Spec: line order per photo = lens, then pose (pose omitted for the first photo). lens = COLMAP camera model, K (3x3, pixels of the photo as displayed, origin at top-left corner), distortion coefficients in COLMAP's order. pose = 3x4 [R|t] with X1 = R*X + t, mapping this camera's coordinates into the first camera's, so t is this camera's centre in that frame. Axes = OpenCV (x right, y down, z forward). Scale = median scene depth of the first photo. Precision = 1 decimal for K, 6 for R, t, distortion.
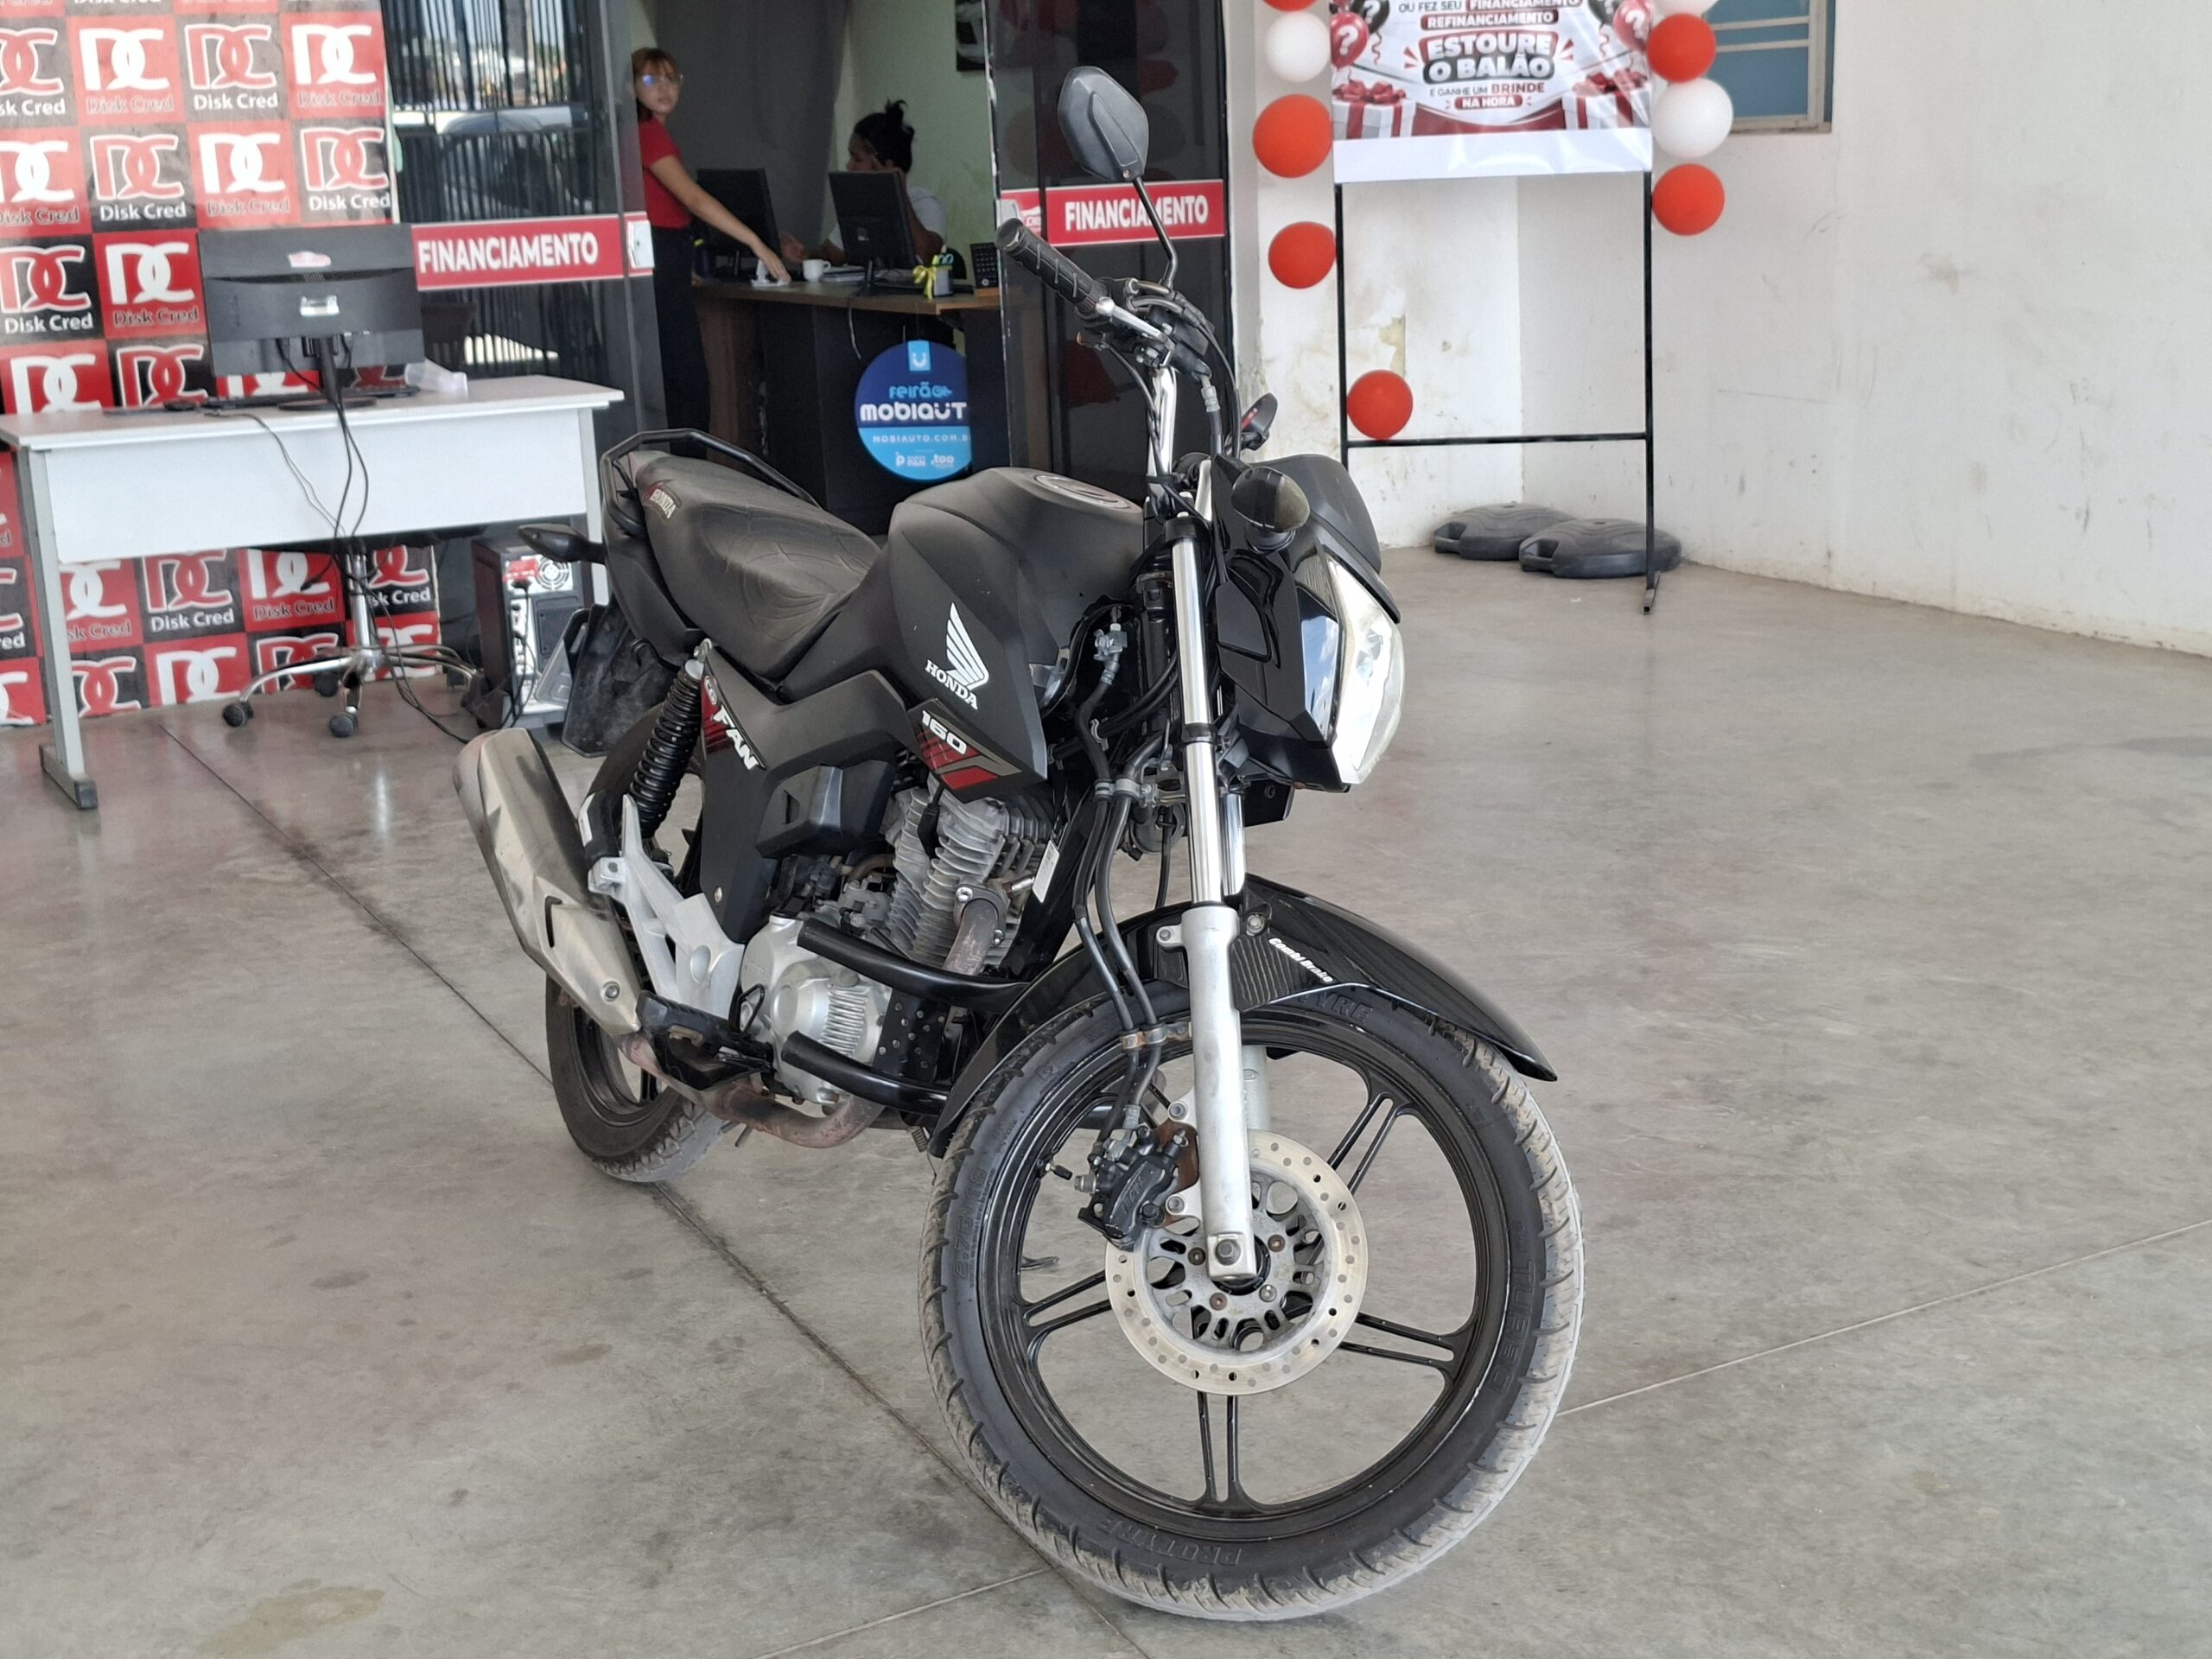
lens RADIAL K [[3057.3, 0, 1106.0], [0, 3057.3, 829.5], [0, 0, 1]] dist [0.181974, -0.406783]
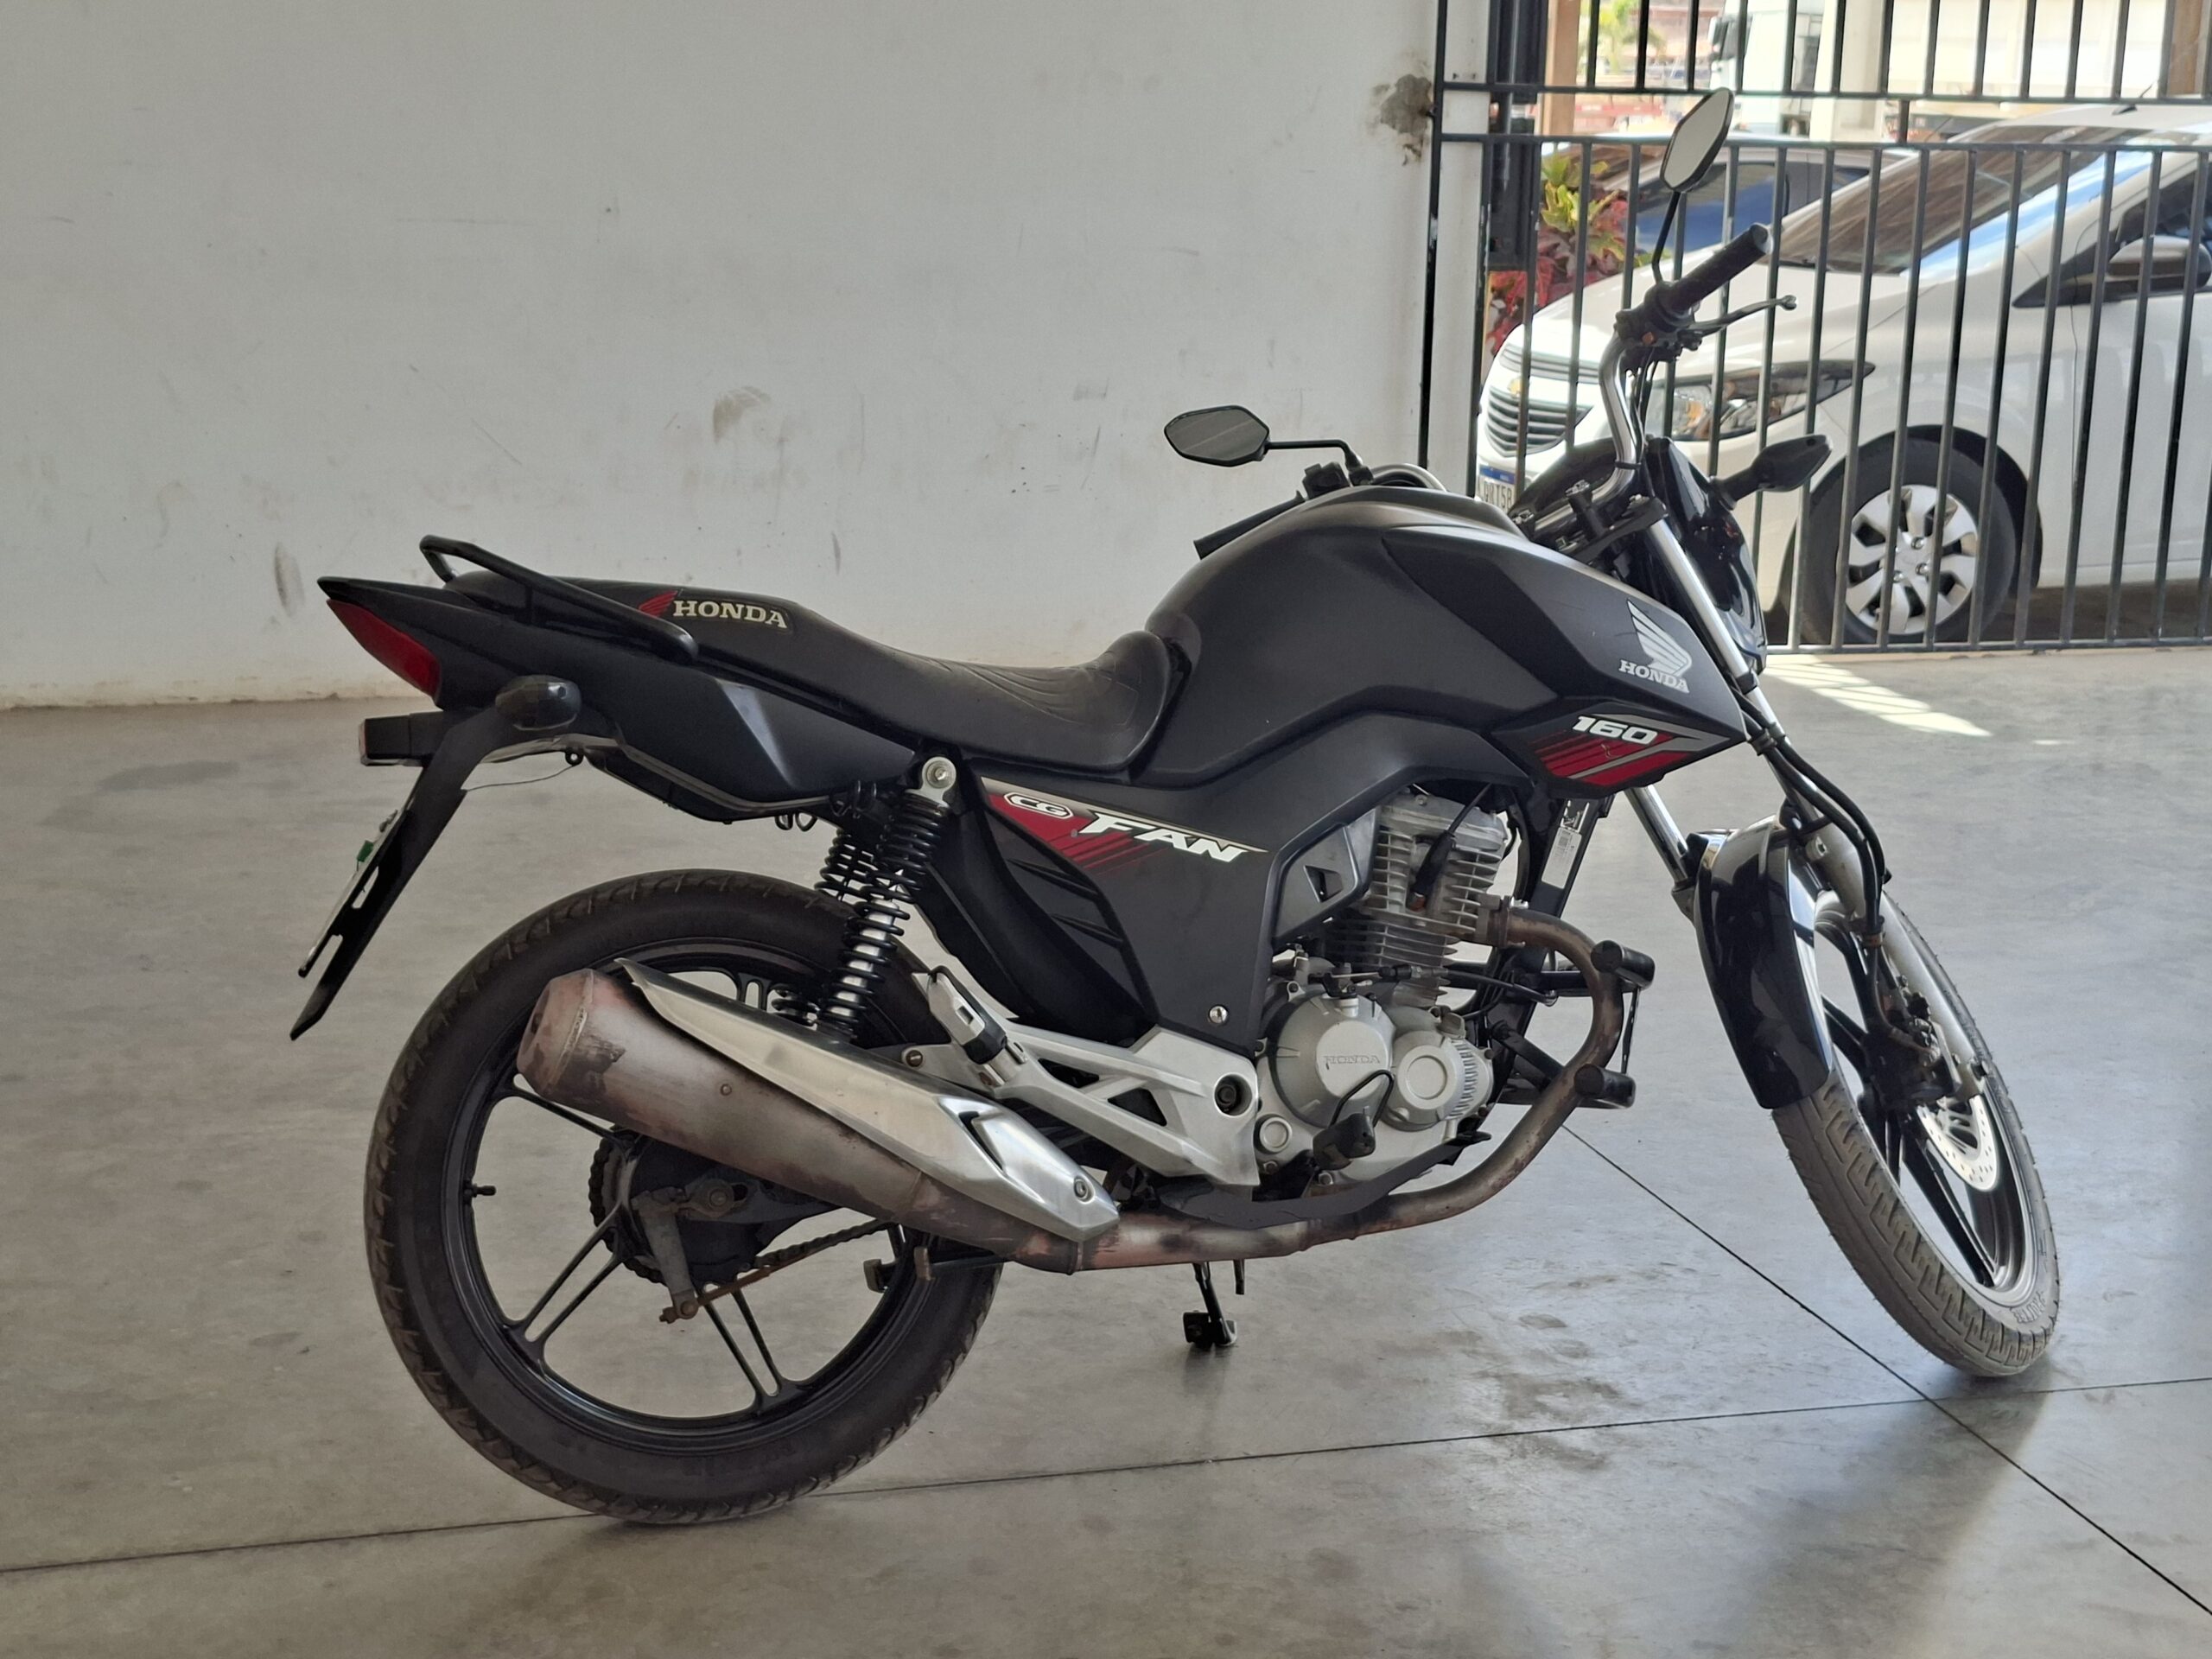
lens RADIAL K [[3057.3, 0, 1106.0], [0, 3057.3, 829.5], [0, 0, 1]] dist [0.181974, -0.406783]
pose [[0.223343, -0.187221, 0.956591, -0.426017], [0.202698, 0.968848, 0.142295, -0.071148], [-0.953431, 0.162118, 0.254335, 0.359419]]
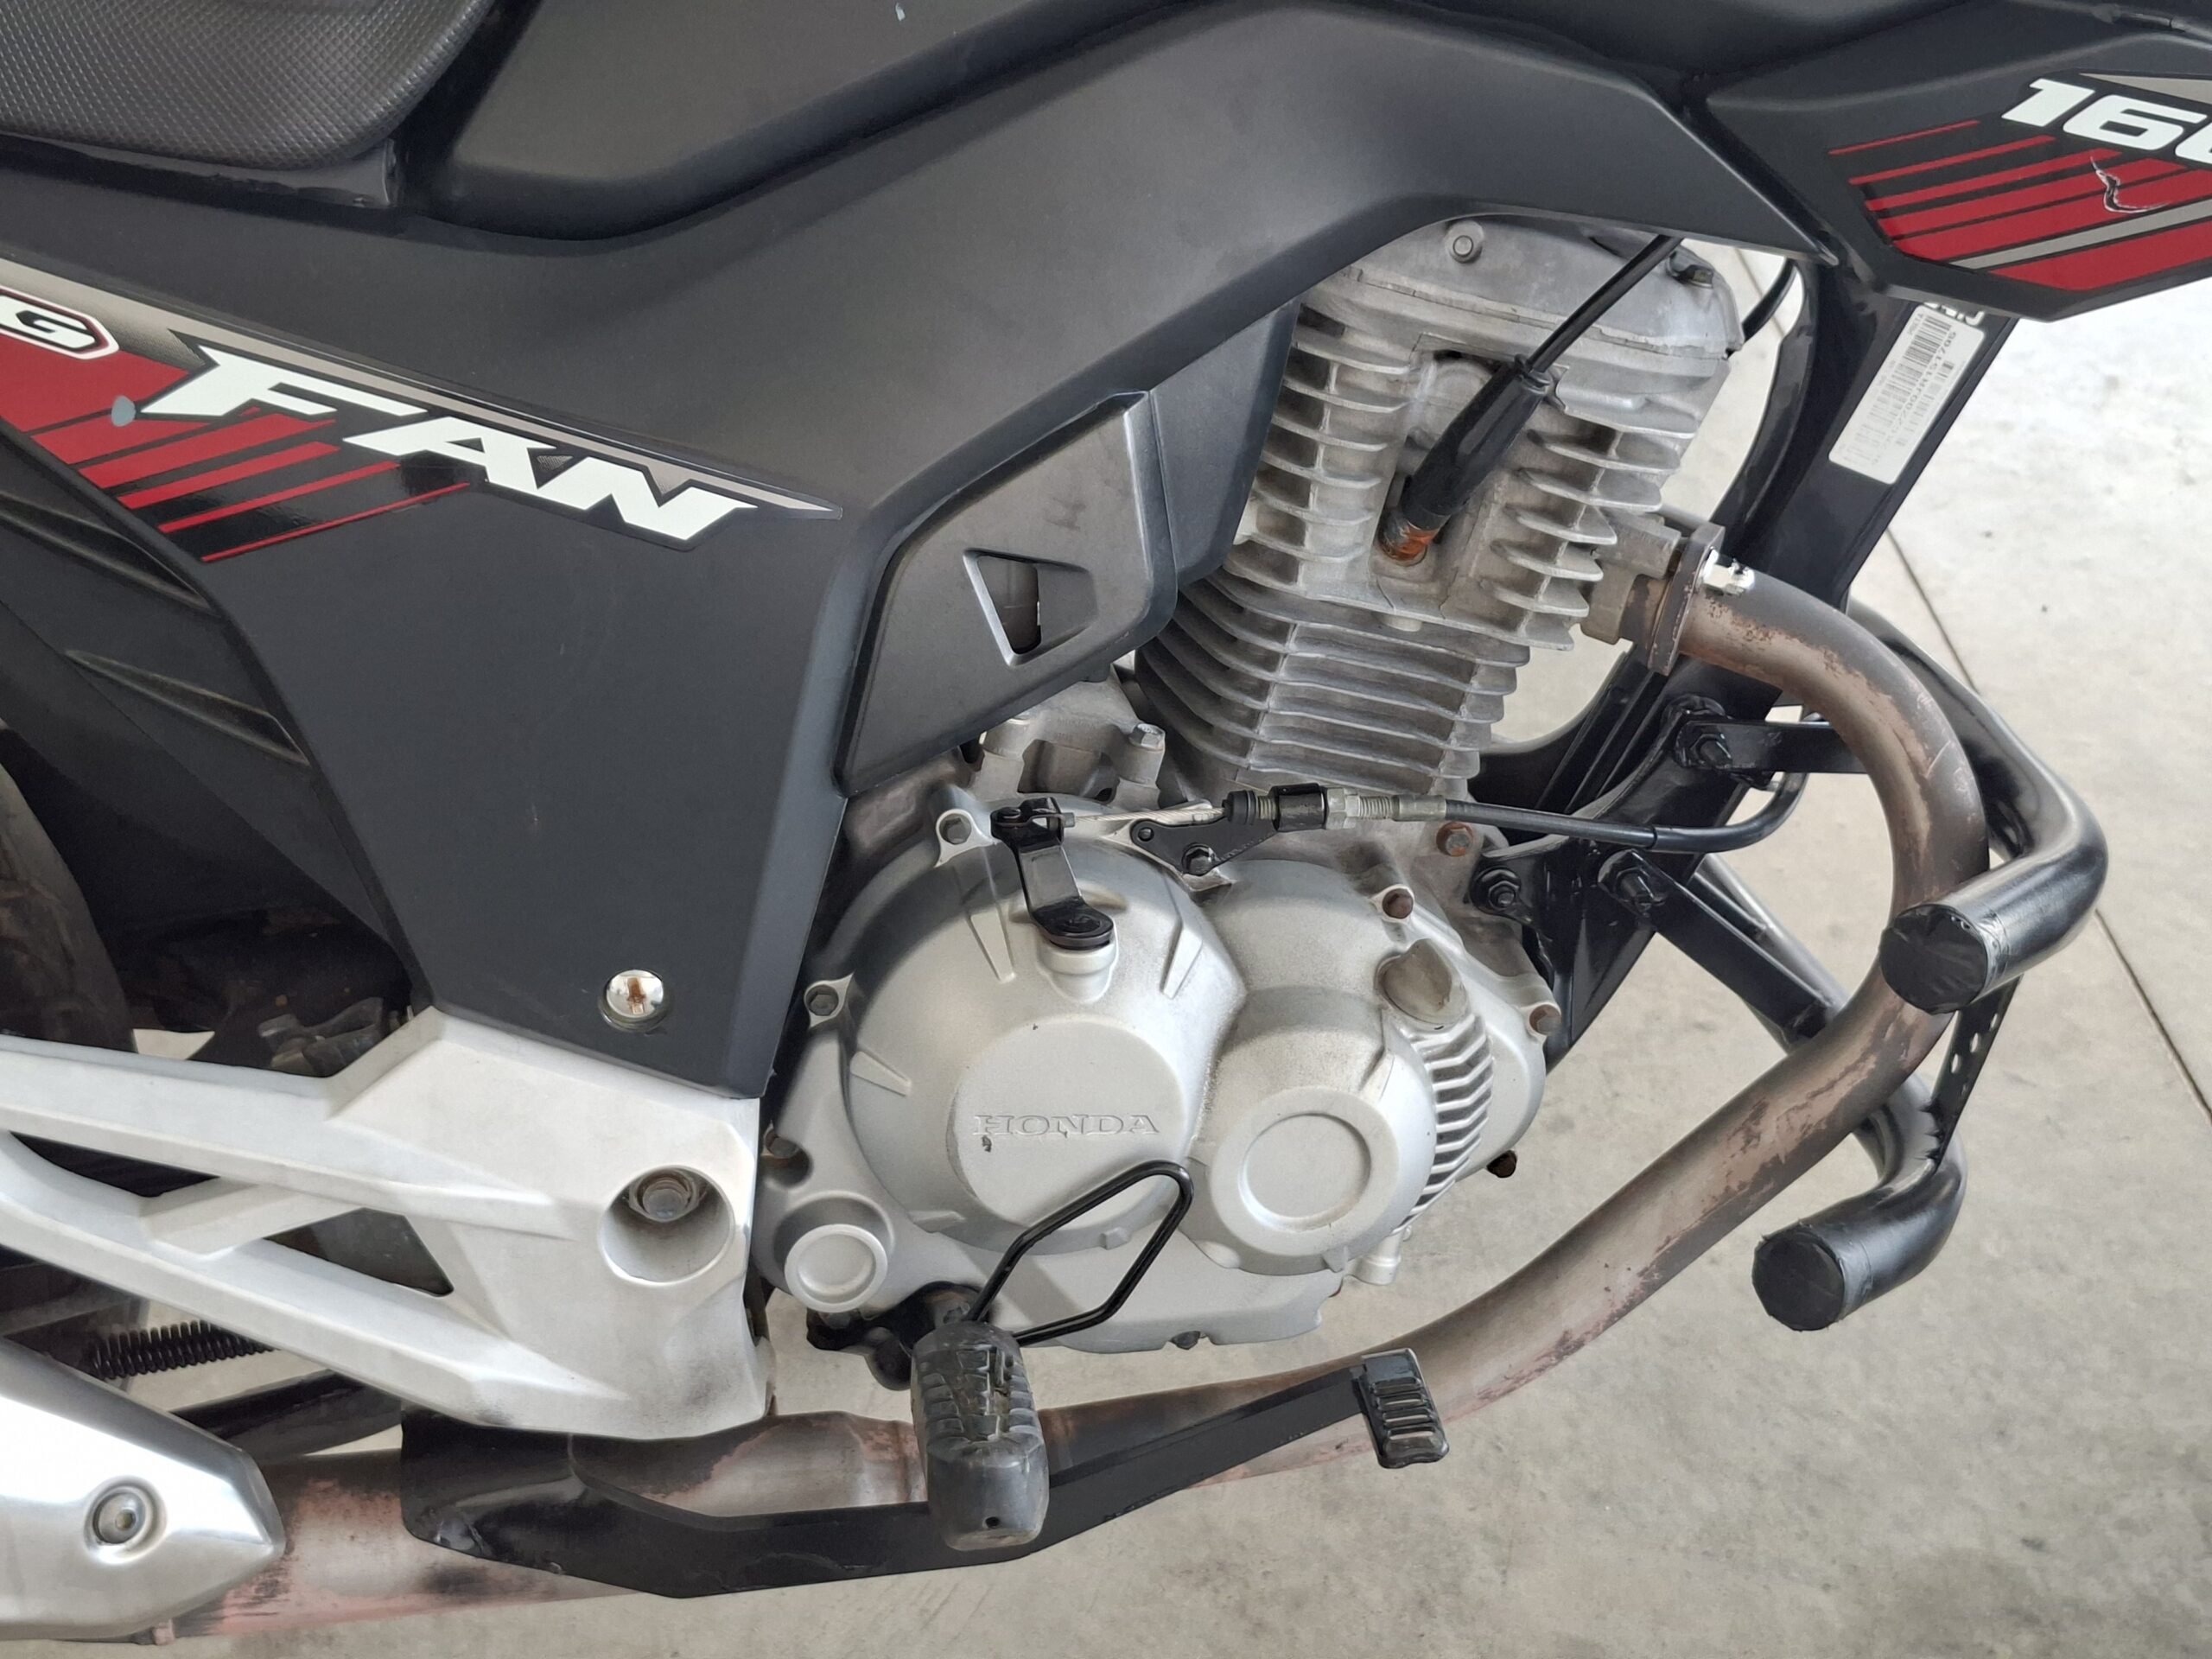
lens RADIAL K [[3075.1, 0, 1079.4], [0, 3075.1, 829.4], [0, 0, 1]] dist [0.164194, -0.084929]
pose [[0.391832, -0.554950, 0.733824, -0.136869], [0.148275, 0.825267, 0.544930, -0.060628], [-0.908010, -0.104714, 0.405651, 0.382516]]
